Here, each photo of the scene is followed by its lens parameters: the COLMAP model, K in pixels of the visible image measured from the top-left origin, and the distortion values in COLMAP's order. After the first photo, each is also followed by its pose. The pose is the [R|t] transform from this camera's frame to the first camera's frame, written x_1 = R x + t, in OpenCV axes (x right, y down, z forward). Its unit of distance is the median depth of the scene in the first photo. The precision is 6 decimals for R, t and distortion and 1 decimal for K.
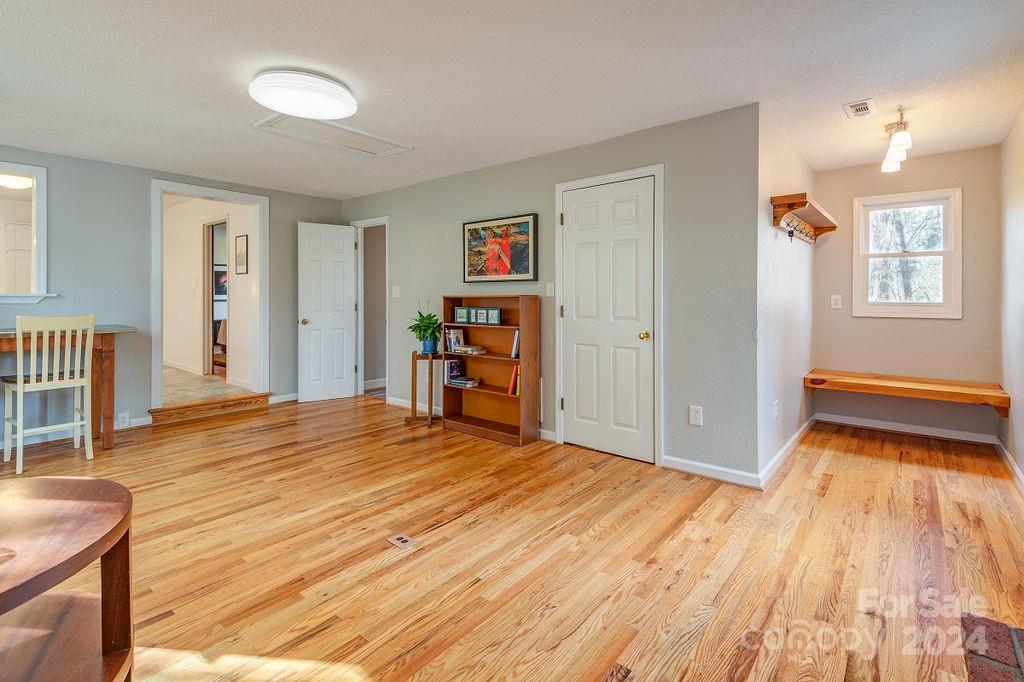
lens RADIAL K [[479.7, 0, 513.7], [0, 479.7, 293.8], [0, 0, 1]] dist [0.022494, -0.000410]
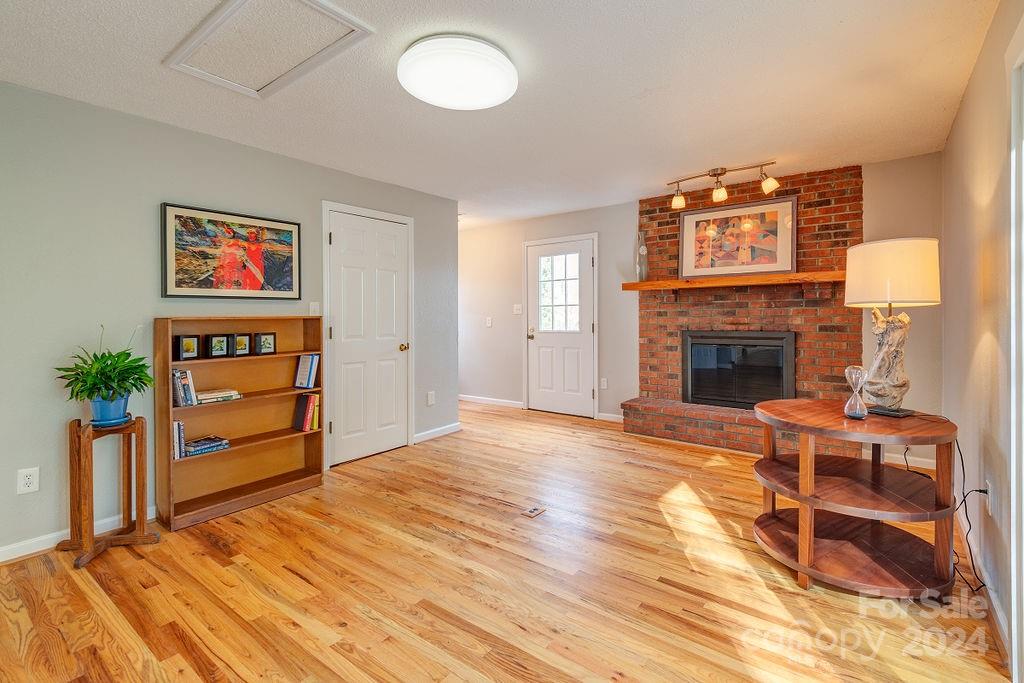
lens RADIAL K [[477.0, 0, 512.6], [0, 477.0, 313.5], [0, 0, 1]] dist [0.018723, -0.000721]
pose [[-0.034161, 0.002789, 0.999412, -1.096910], [-0.001498, 0.999995, -0.002842, 0.000115], [-0.999415, -0.001594, -0.034156, 0.817993]]
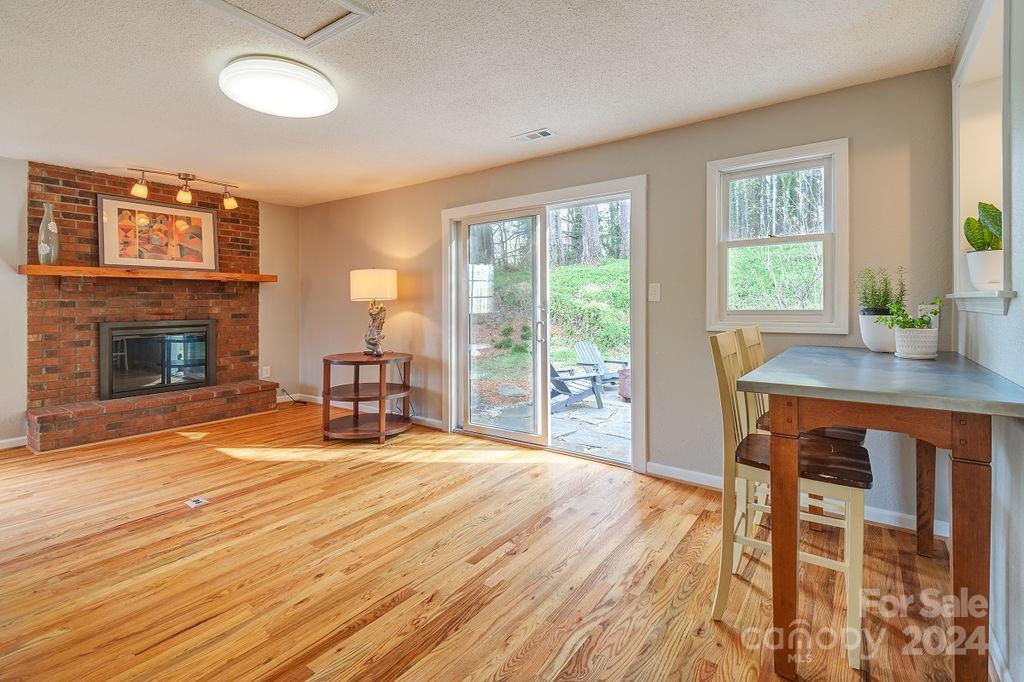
lens RADIAL K [[477.0, 0, 512.6], [0, 477.0, 313.0], [0, 0, 1]] dist [0.018723, -0.000721]
pose [[-0.997978, 0.007155, -0.063162, -0.716052], [0.006562, 0.999932, 0.009595, 0.014972], [0.063226, 0.009161, -0.997957, 1.697428]]
